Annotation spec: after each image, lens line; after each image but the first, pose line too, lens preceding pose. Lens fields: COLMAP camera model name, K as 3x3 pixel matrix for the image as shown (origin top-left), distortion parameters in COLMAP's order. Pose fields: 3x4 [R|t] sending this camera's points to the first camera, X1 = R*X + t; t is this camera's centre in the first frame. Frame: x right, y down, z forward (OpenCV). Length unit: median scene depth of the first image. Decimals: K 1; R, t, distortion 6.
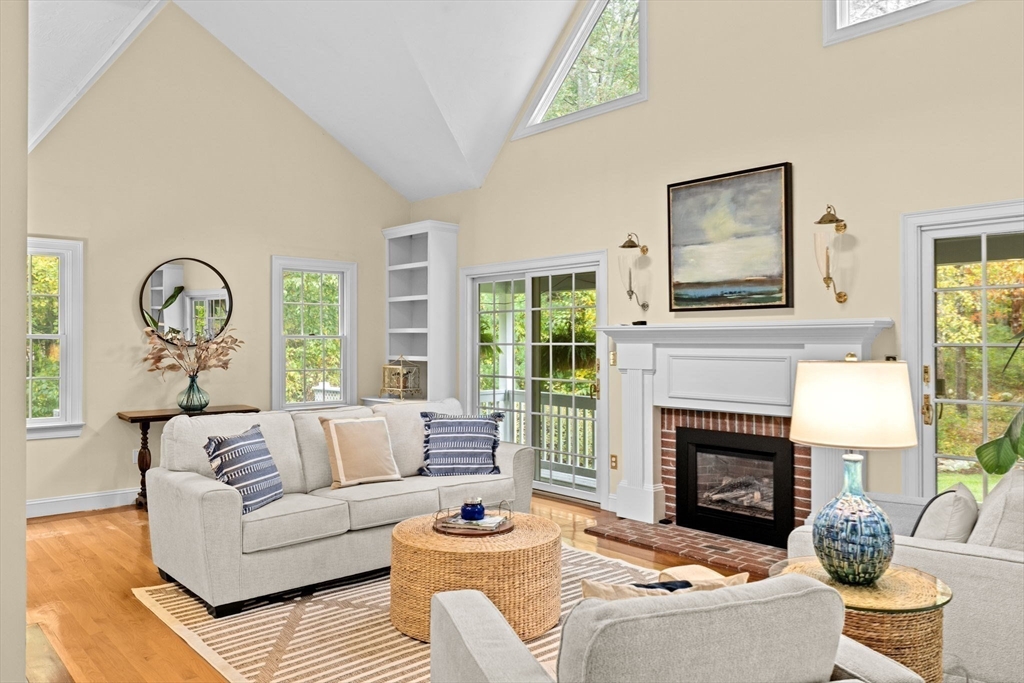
lens RADIAL K [[744.8, 0, 513.1], [0, 744.8, 340.1], [0, 0, 1]] dist [0.010718, 0.000499]
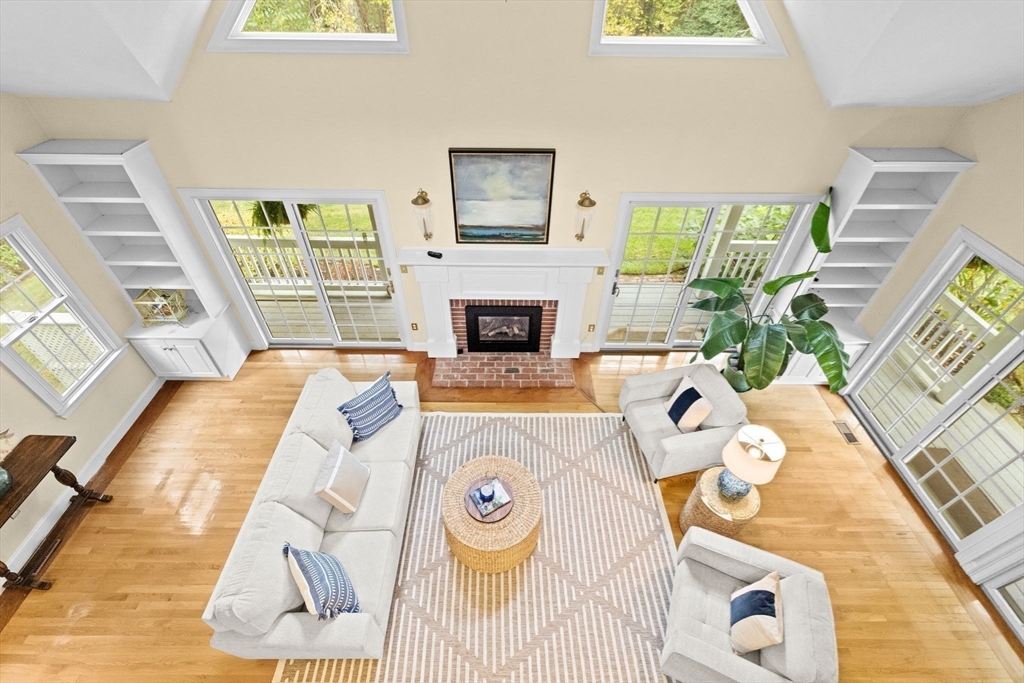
lens RADIAL K [[441.0, 0, 508.9], [0, 441.0, 338.3], [0, 0, 1]] dist [-0.001749, 0.001660]
pose [[0.663230, -0.498573, 0.558168, -0.287779], [-0.009676, 0.740025, 0.672510, -0.489968], [-0.748353, -0.451429, 0.485983, 0.482232]]
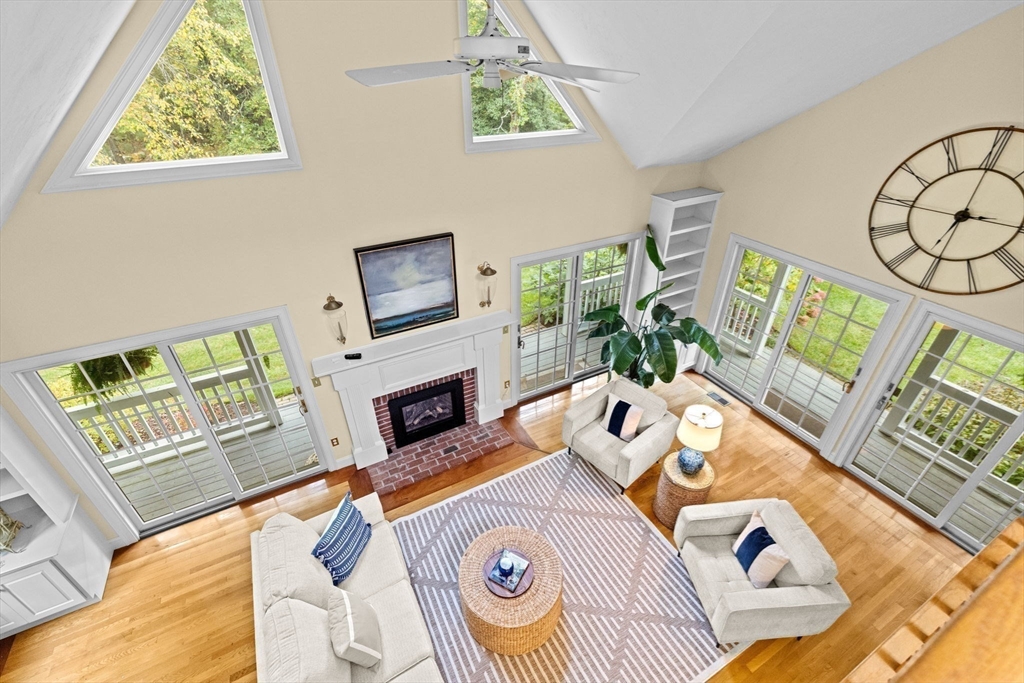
lens RADIAL K [[441.0, 0, 510.2], [0, 441.0, 341.4], [0, 0, 1]] dist [-0.001749, 0.001660]
pose [[0.229343, -0.518898, 0.823497, -0.420810], [0.006625, 0.846860, 0.531774, -0.490942], [-0.973323, -0.116503, 0.197659, 0.639223]]
